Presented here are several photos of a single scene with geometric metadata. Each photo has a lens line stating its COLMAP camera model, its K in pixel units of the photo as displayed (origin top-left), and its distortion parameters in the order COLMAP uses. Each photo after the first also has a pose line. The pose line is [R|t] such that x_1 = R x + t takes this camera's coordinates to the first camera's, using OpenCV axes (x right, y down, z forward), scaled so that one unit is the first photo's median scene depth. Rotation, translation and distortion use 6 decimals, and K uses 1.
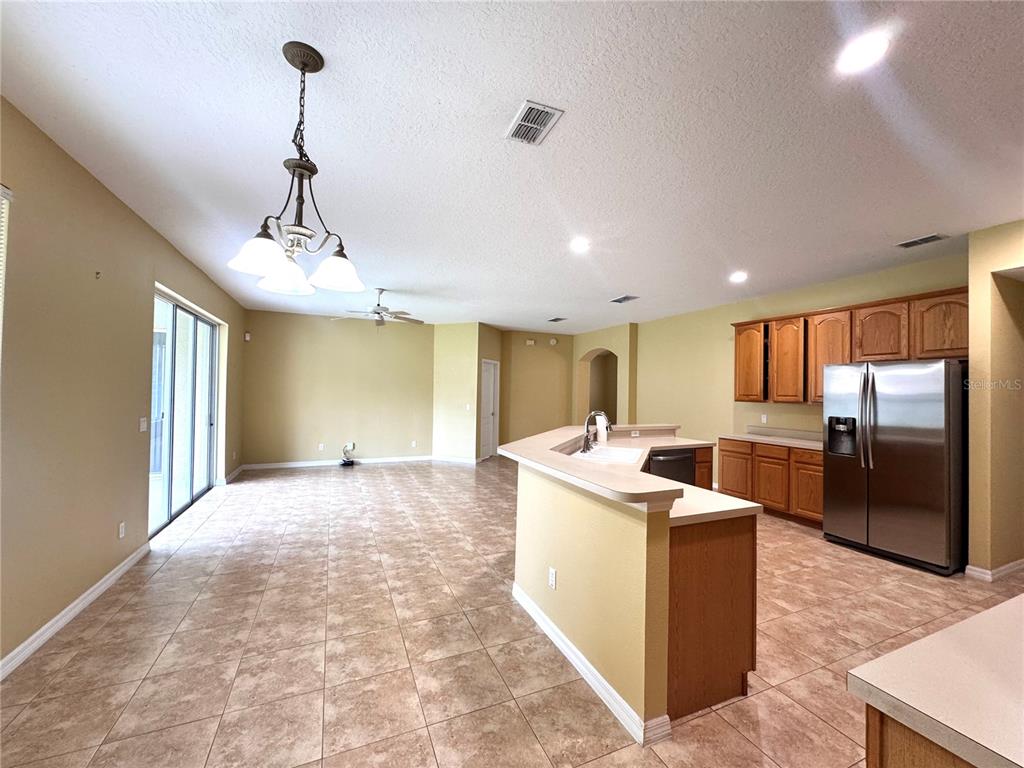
lens RADIAL K [[410.0, 0, 512.2], [0, 410.0, 385.0], [0, 0, 1]] dist [-0.003375, 0.000795]
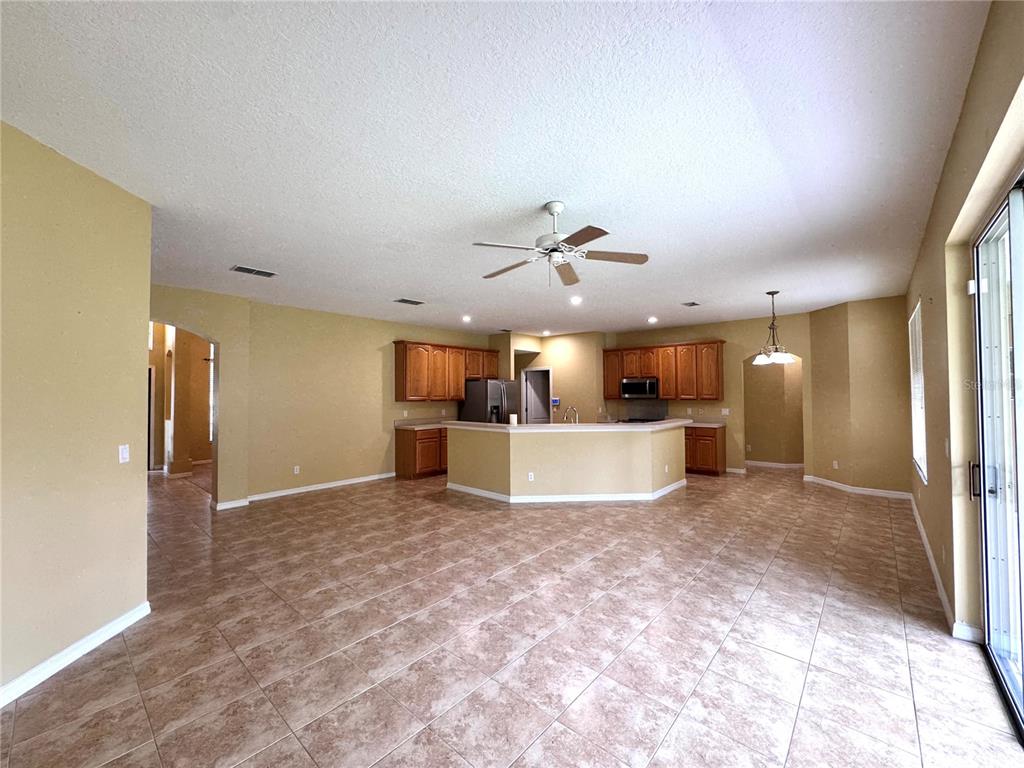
lens RADIAL K [[410.0, 0, 512.6], [0, 410.0, 386.3], [0, 0, 1]] dist [-0.003375, 0.000795]
pose [[-0.423305, 0.005161, 0.905973, -1.072421], [-0.013429, 0.999838, -0.011971, 0.004305], [-0.905888, -0.017234, -0.423167, 1.763664]]
